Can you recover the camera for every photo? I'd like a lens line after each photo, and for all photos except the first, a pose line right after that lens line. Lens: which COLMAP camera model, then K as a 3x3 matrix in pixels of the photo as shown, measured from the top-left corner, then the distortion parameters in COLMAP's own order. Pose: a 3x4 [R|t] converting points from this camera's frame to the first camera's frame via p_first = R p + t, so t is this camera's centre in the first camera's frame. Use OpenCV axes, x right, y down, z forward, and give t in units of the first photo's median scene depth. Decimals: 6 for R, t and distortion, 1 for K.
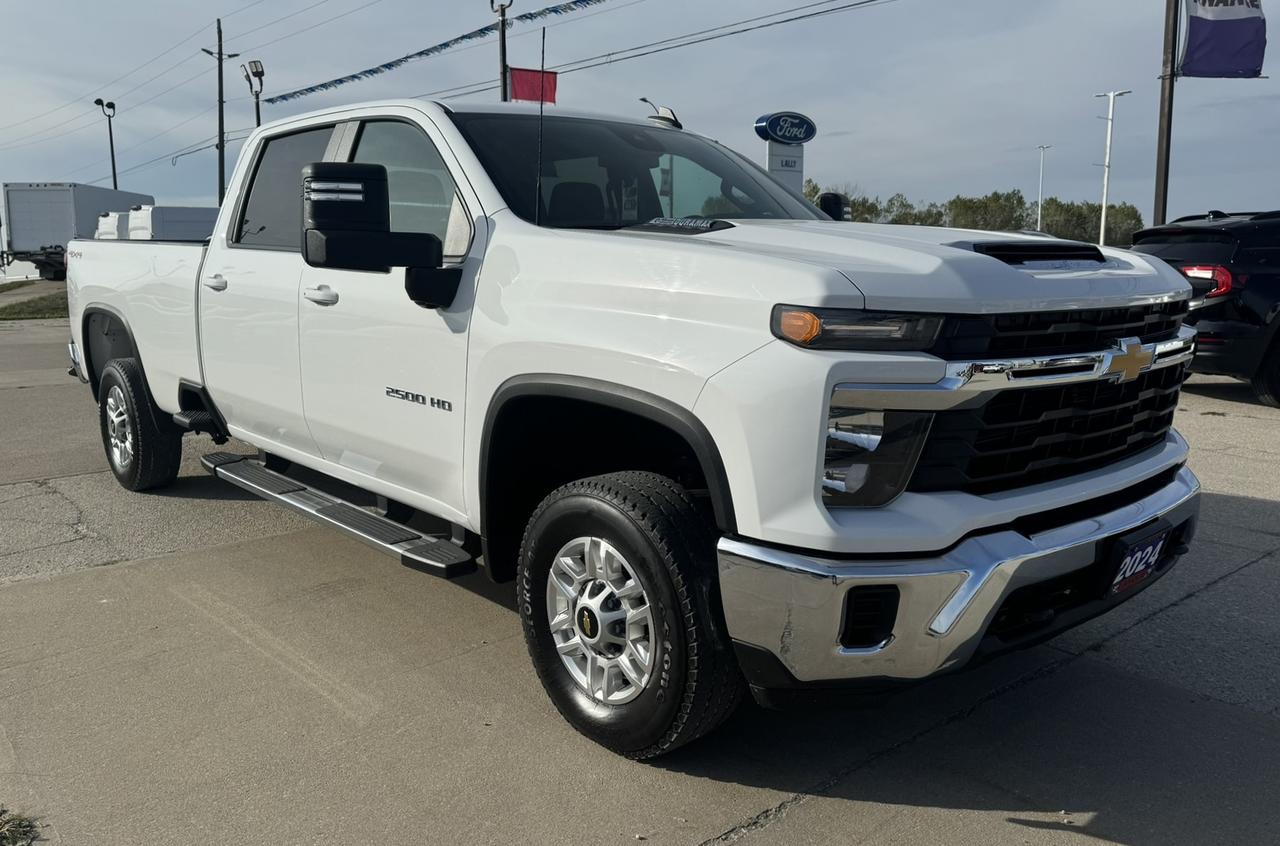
lens RADIAL K [[995.0, 0, 641.0], [0, 995.0, 429.4], [0, 0, 1]] dist [0.014012, -0.000424]
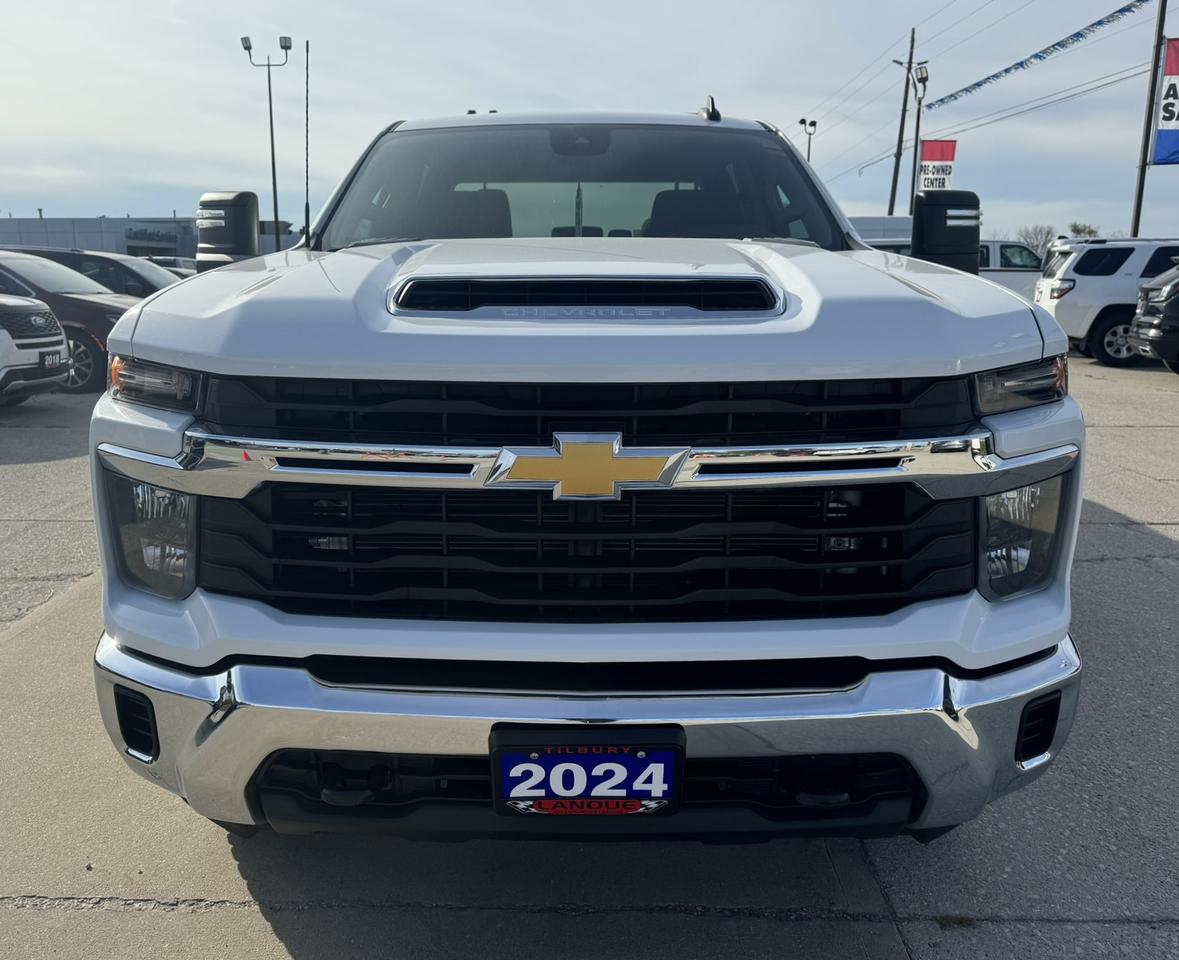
lens RADIAL K [[979.1, 0, 589.2], [0, 979.1, 472.2], [0, 0, 1]] dist [0.013724, -0.002148]
pose [[0.750612, 0.144158, -0.644826, 0.622758], [-0.118114, 0.989465, 0.083715, -0.082962], [0.650101, 0.013326, 0.759731, 0.368057]]
